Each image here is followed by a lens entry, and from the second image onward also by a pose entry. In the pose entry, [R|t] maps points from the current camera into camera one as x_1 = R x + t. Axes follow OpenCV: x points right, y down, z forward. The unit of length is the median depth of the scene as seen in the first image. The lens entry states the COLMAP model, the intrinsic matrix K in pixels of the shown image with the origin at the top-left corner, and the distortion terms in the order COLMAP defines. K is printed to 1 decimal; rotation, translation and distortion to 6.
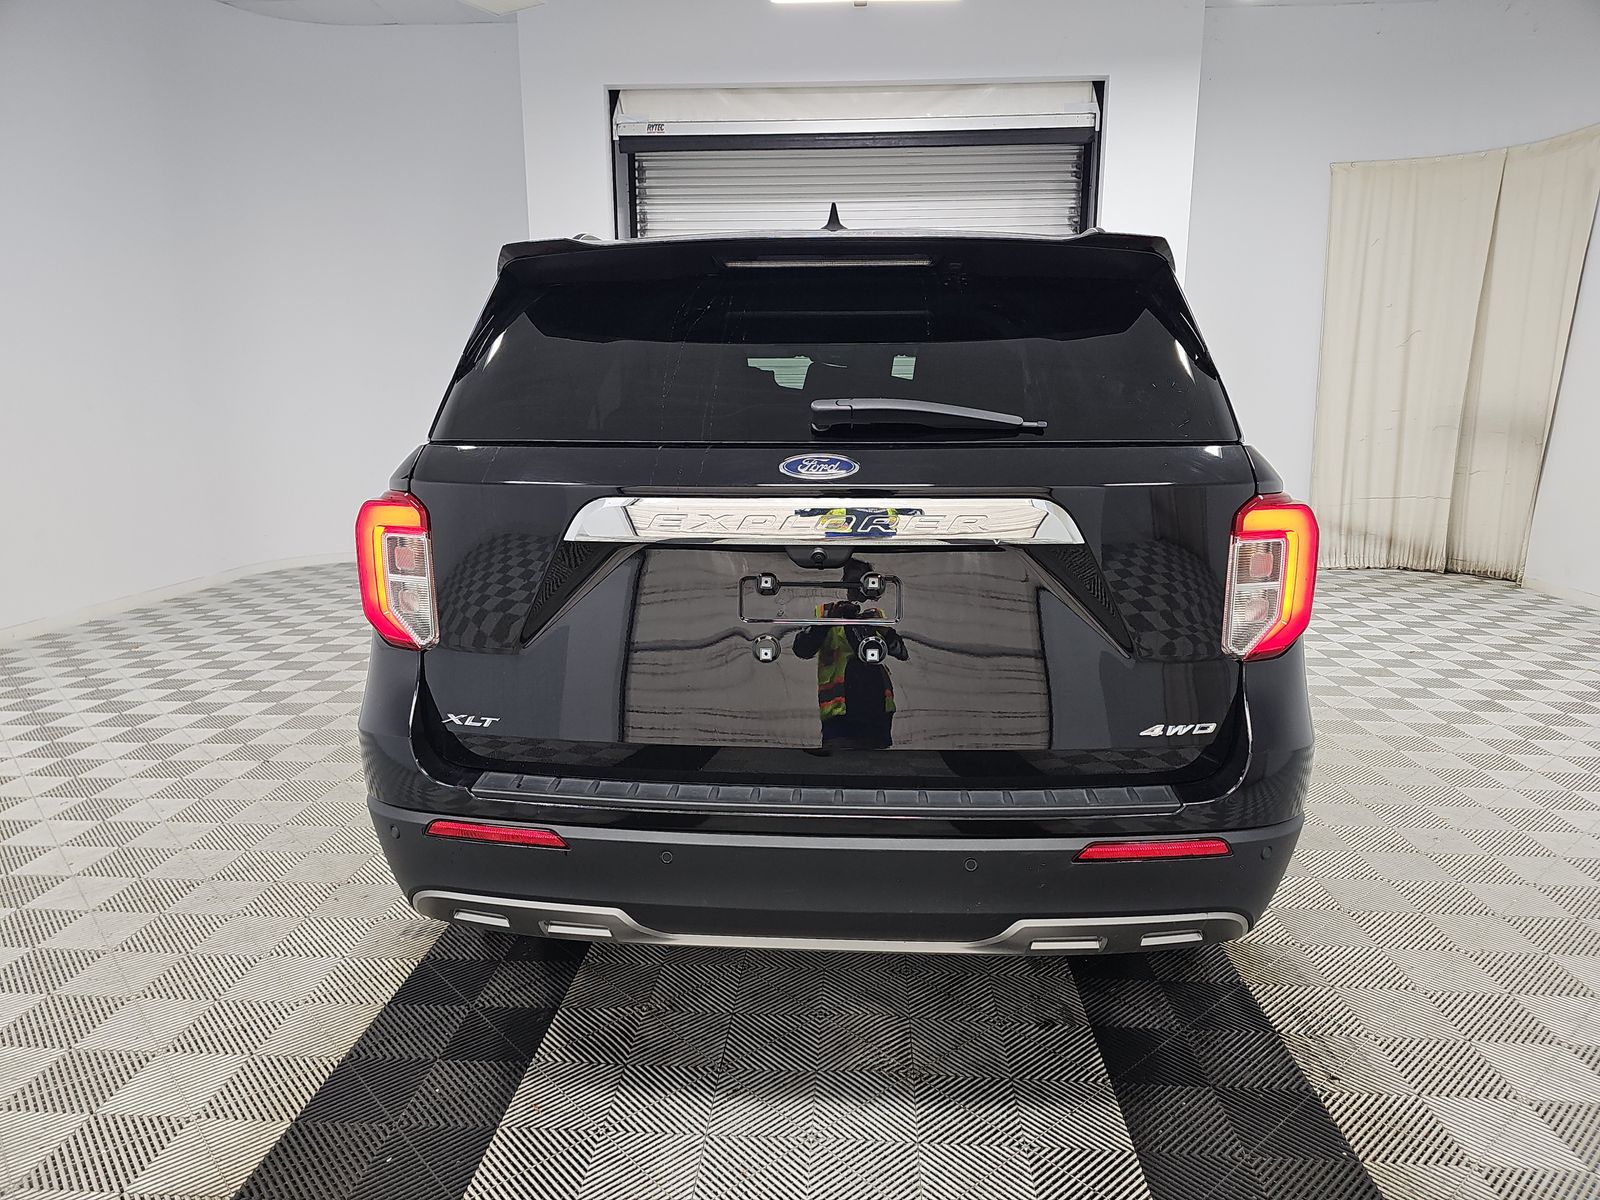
lens RADIAL K [[1065.1, 0, 798.9], [0, 1065.1, 610.7], [0, 0, 1]] dist [-0.000370, 0.000223]
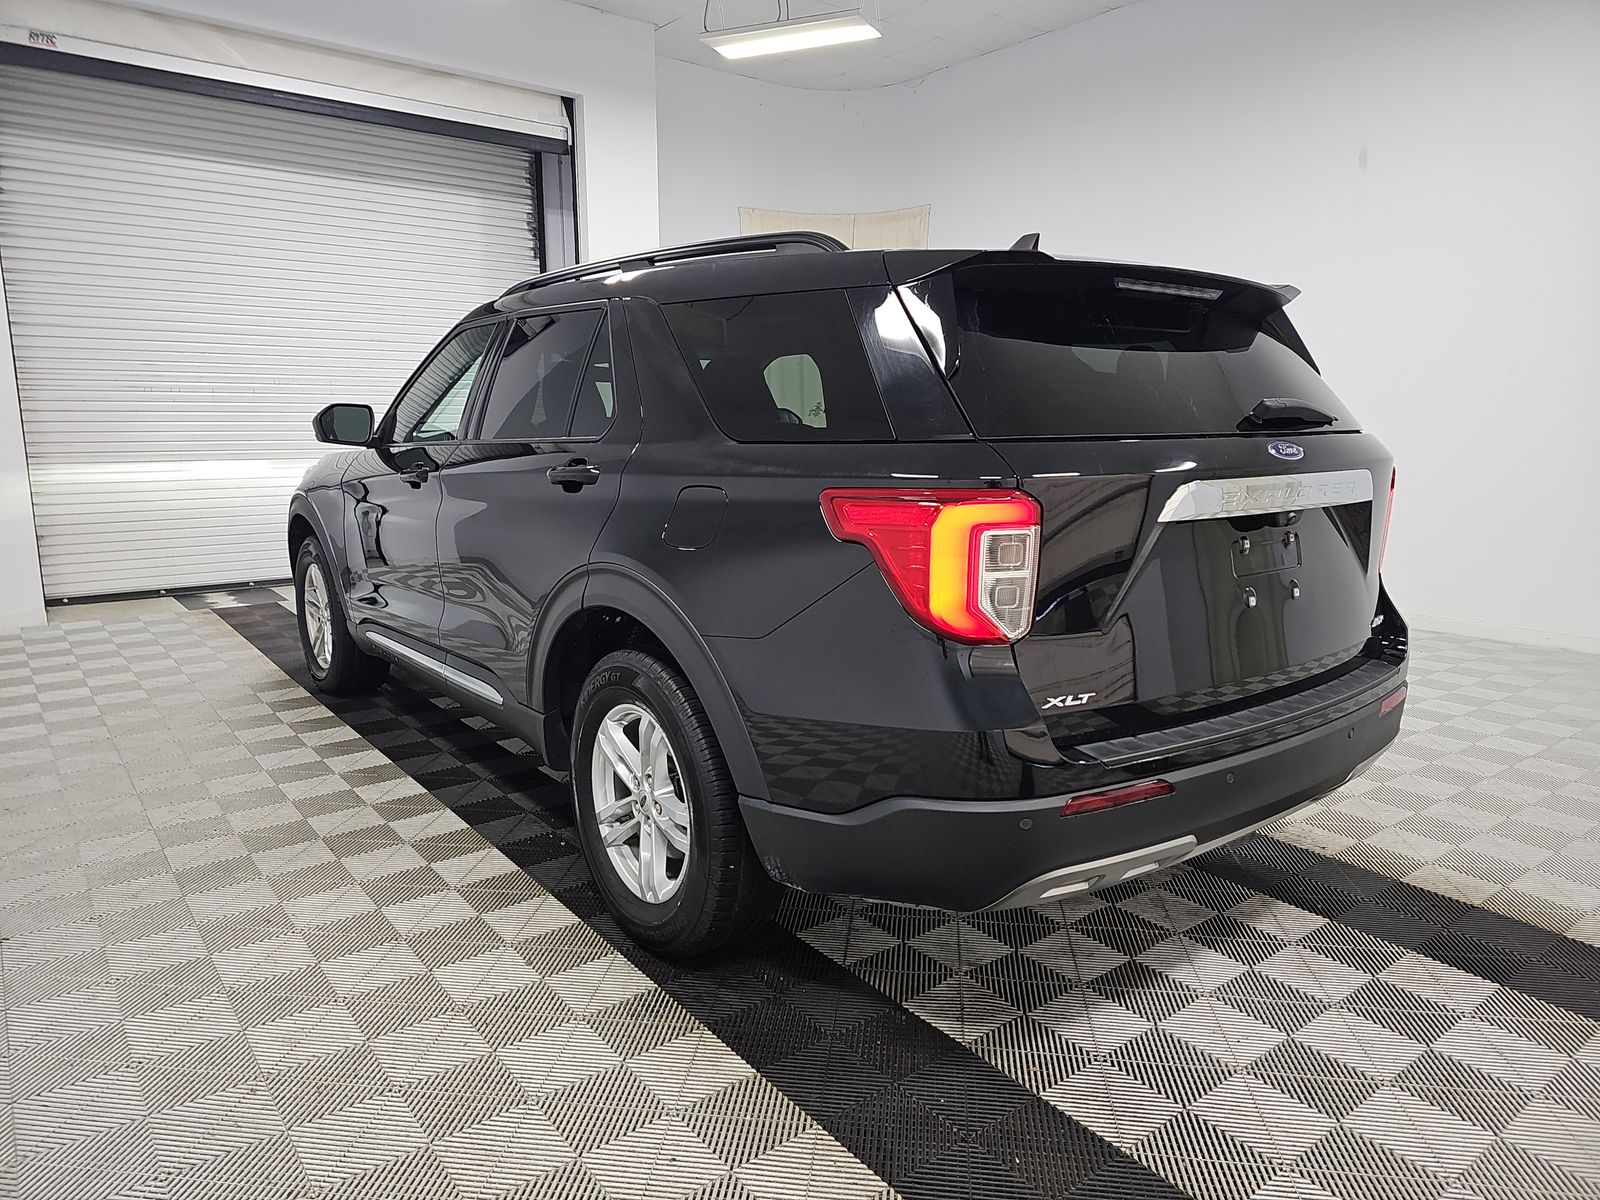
lens RADIAL K [[1059.5, 0, 800.0], [0, 1059.5, 600.0], [0, 0, 1]] dist [-0.000869, -0.002467]
pose [[0.745894, -0.105400, 0.657672, -0.285213], [0.113036, 0.993108, 0.030959, -0.013780], [-0.656403, 0.051249, 0.752668, 0.093459]]
